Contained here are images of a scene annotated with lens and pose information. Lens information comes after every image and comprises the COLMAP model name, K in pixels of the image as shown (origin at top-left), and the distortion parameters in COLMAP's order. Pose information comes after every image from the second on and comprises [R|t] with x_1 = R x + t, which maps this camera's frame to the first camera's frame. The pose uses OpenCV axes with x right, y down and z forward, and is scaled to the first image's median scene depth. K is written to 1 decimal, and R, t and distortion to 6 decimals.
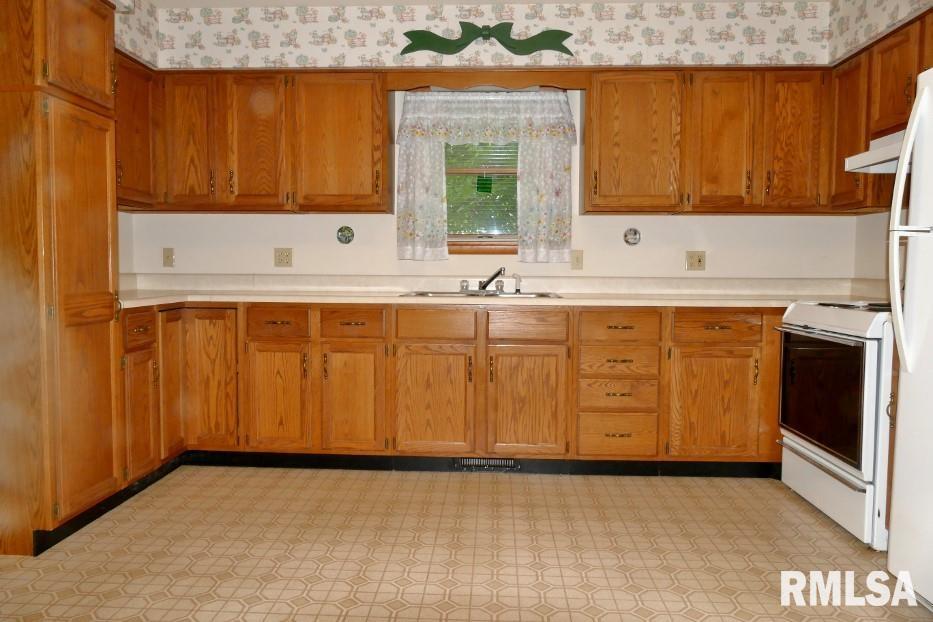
lens RADIAL K [[664.1, 0, 465.5], [0, 664.1, 308.5], [0, 0, 1]] dist [-0.018778, 0.010315]
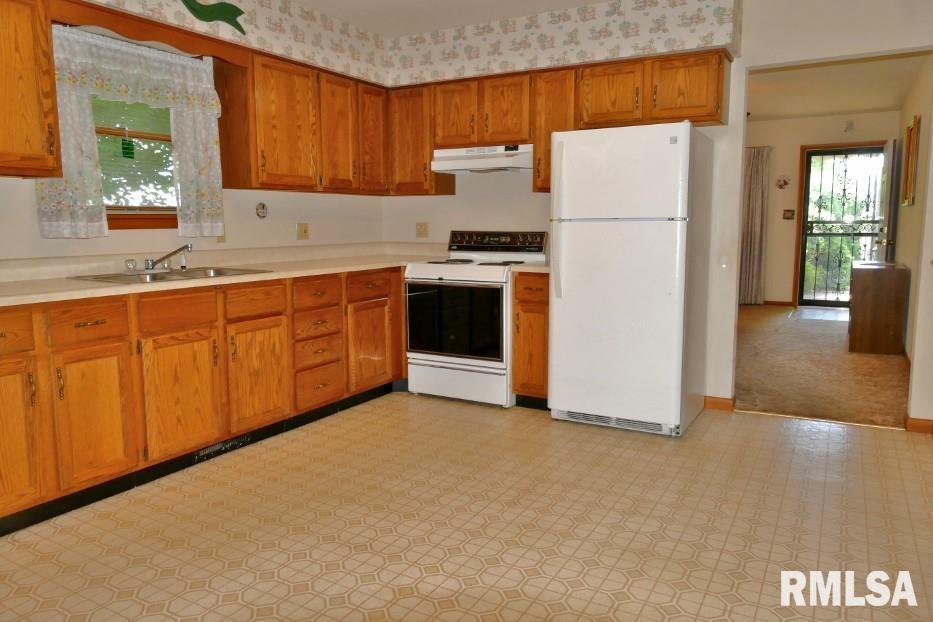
lens RADIAL K [[664.1, 0, 464.8], [0, 664.1, 307.6], [0, 0, 1]] dist [-0.018778, 0.010315]
pose [[0.457587, -0.122166, 0.880733, -0.658021], [0.057770, 0.992508, 0.107656, -0.055078], [-0.887286, 0.001618, 0.461216, 0.236323]]
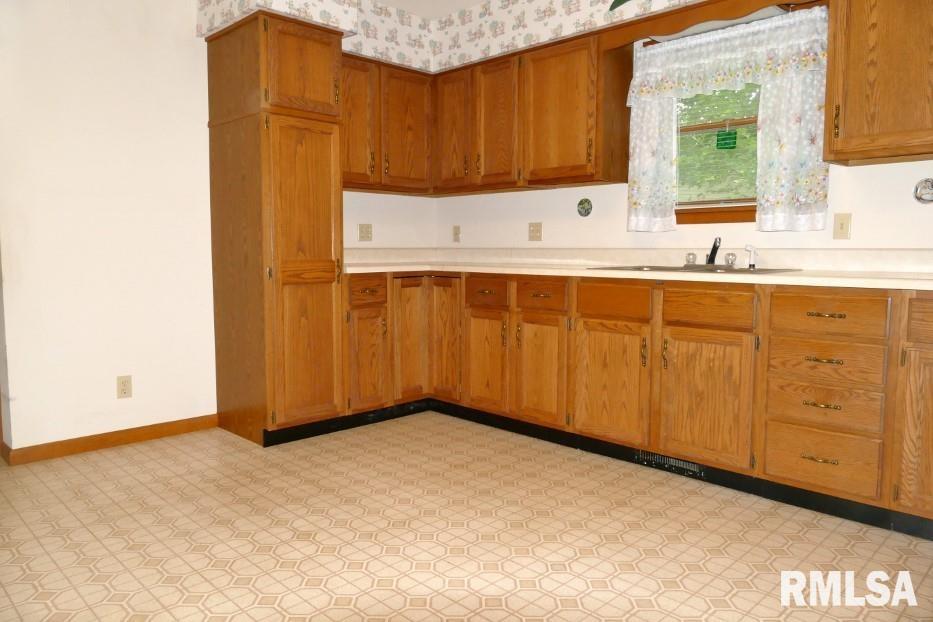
lens RADIAL K [[664.1, 0, 465.0], [0, 664.1, 308.3], [0, 0, 1]] dist [-0.018778, 0.010315]
pose [[0.735639, 0.055181, -0.675123, 0.424731], [-0.036904, 0.998461, 0.041397, 0.004941], [0.676368, -0.005538, 0.736543, 0.181304]]
